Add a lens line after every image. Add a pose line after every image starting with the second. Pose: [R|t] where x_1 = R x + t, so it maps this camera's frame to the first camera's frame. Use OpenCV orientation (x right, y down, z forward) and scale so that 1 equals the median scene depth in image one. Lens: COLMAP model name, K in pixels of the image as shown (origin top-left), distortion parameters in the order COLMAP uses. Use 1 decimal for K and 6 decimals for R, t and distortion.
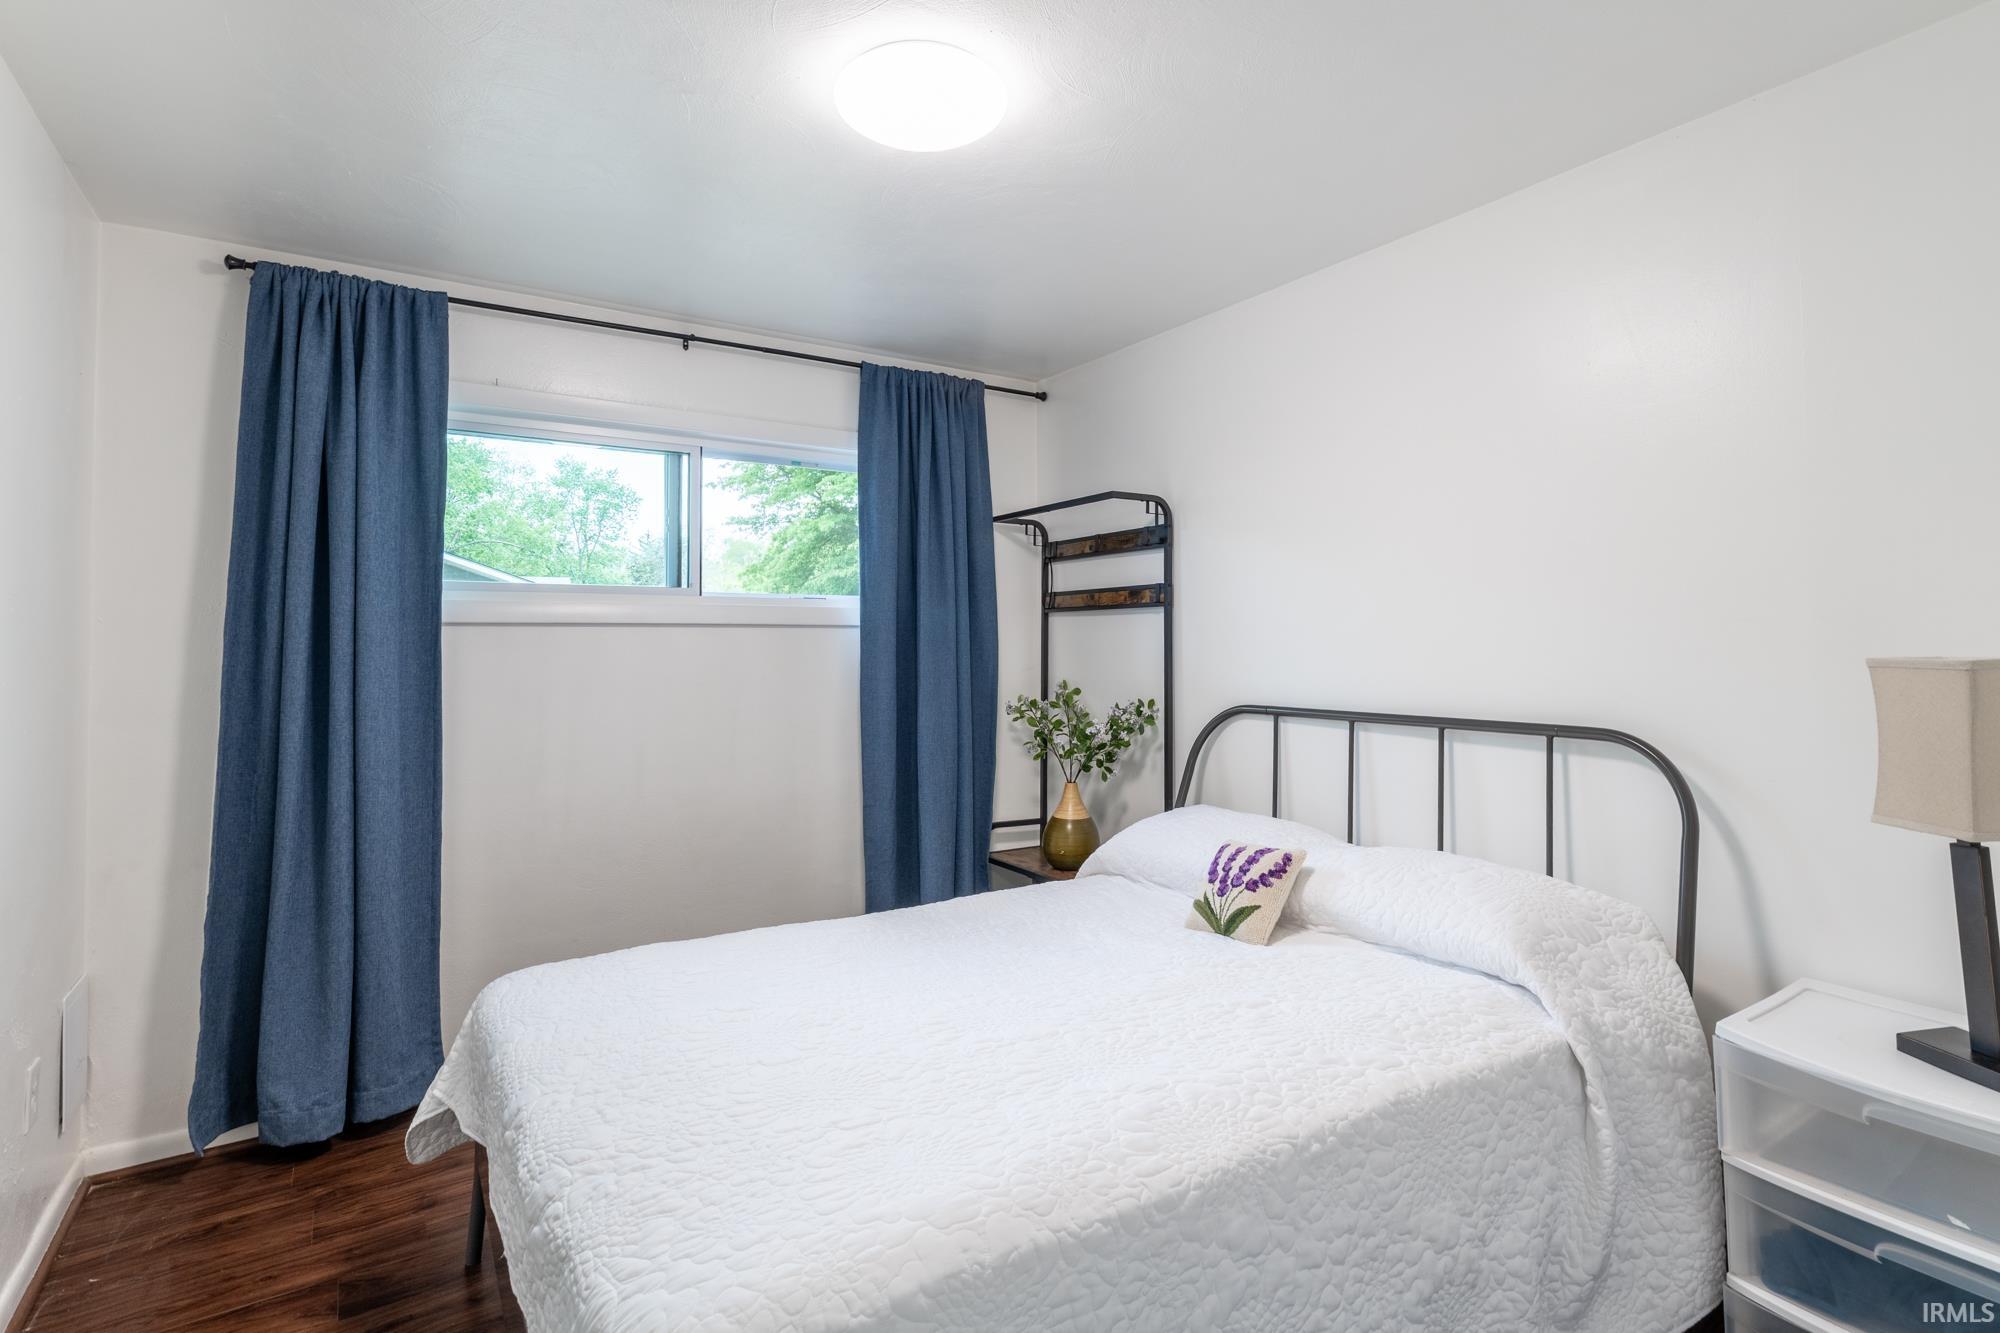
lens RADIAL K [[977.8, 0, 1006.9], [0, 977.8, 647.5], [0, 0, 1]] dist [-0.004003, 0.002429]
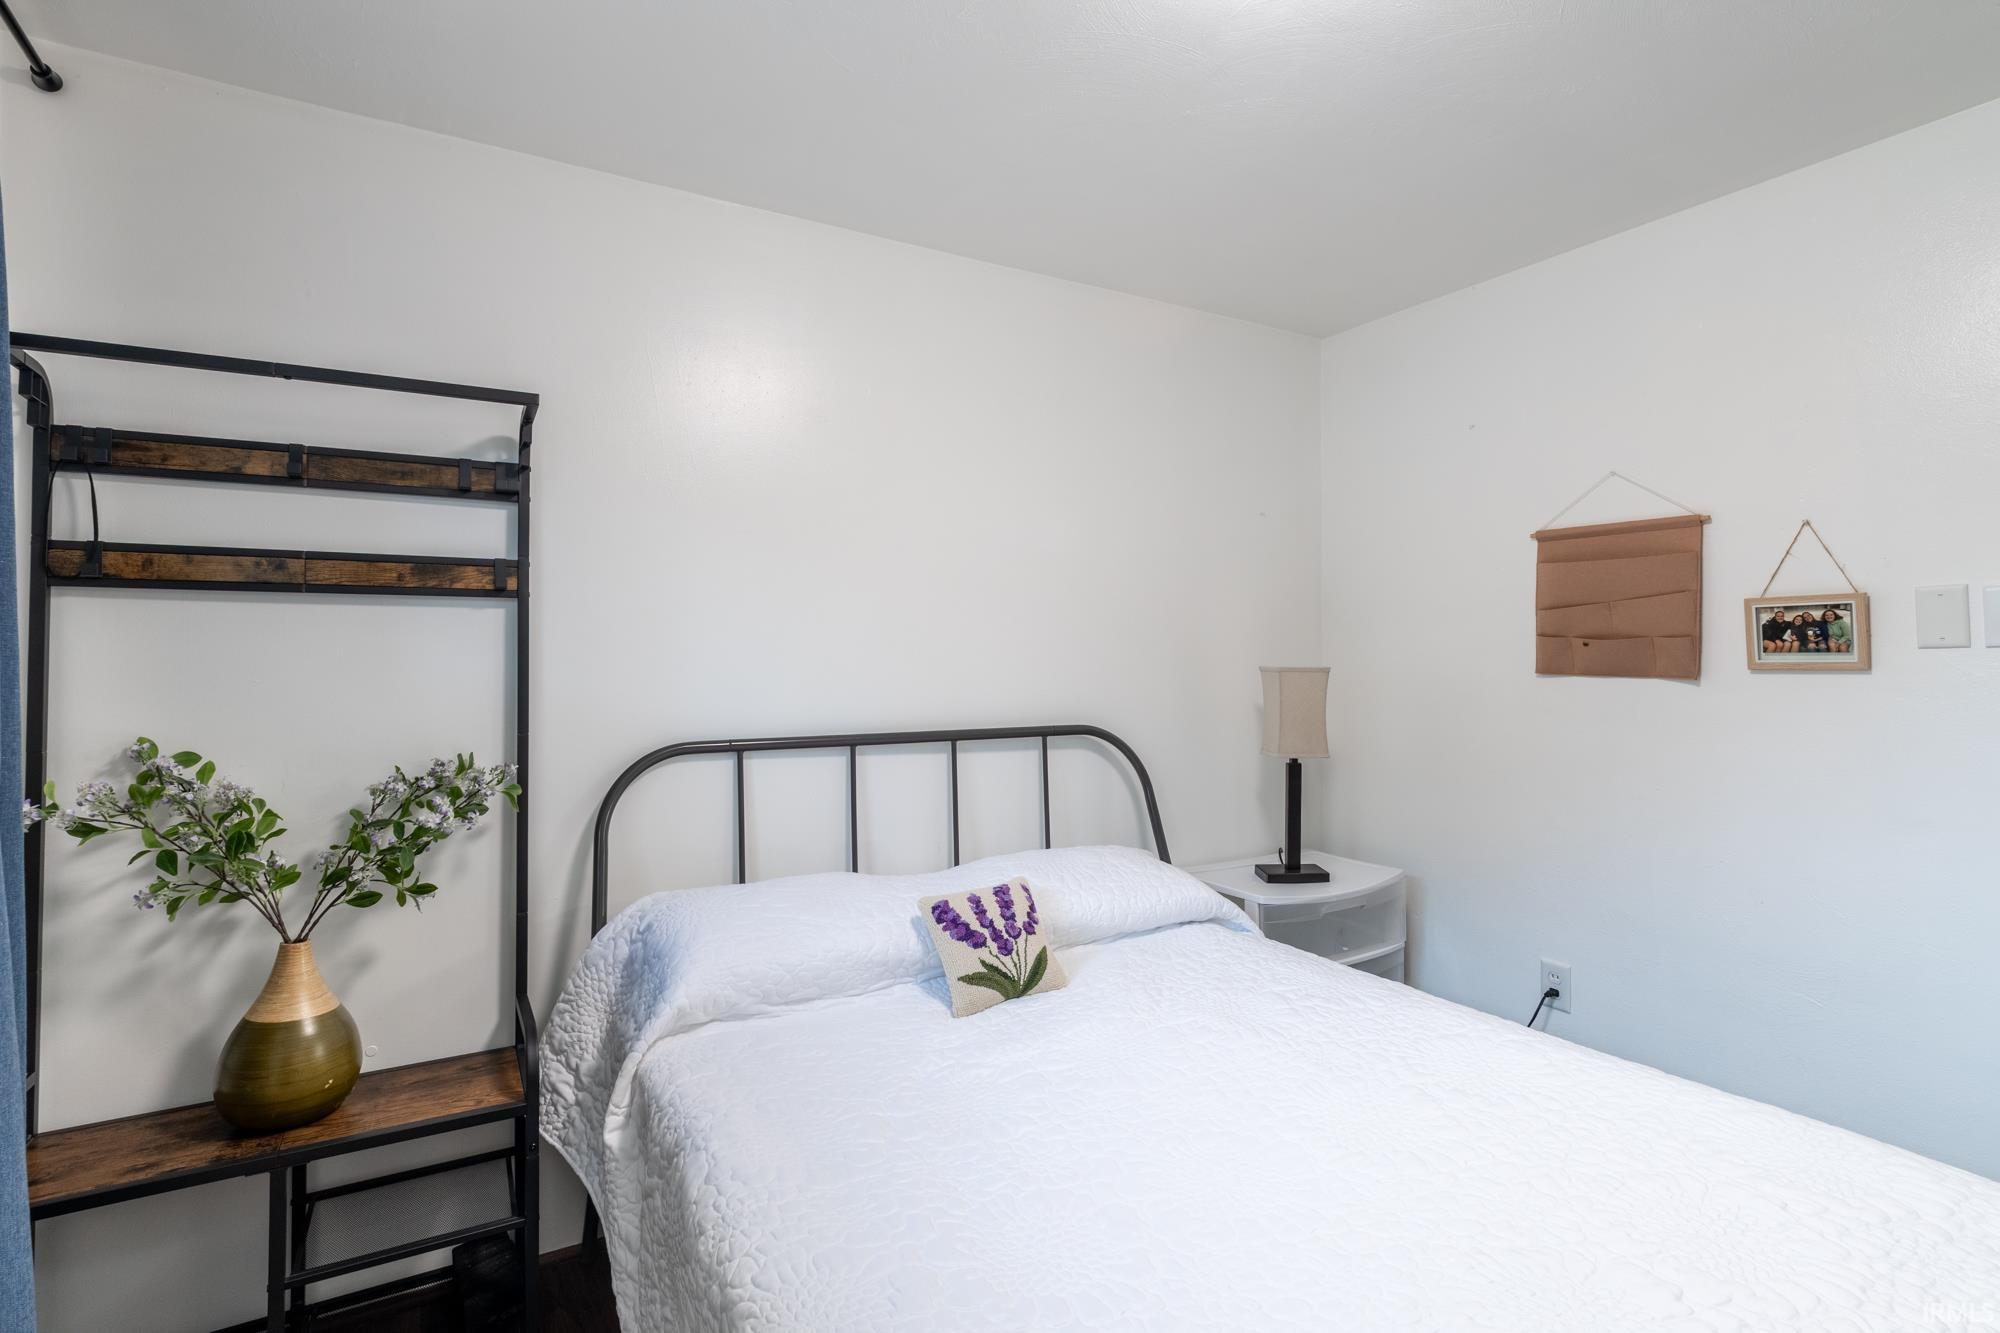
lens RADIAL K [[977.8, 0, 1004.5], [0, 977.8, 667.6], [0, 0, 1]] dist [-0.004003, 0.002429]
pose [[0.048631, -0.001869, 0.998815, -0.436396], [0.004771, 0.999987, 0.001639, 0.001832], [-0.998805, 0.004686, 0.048640, 0.662352]]
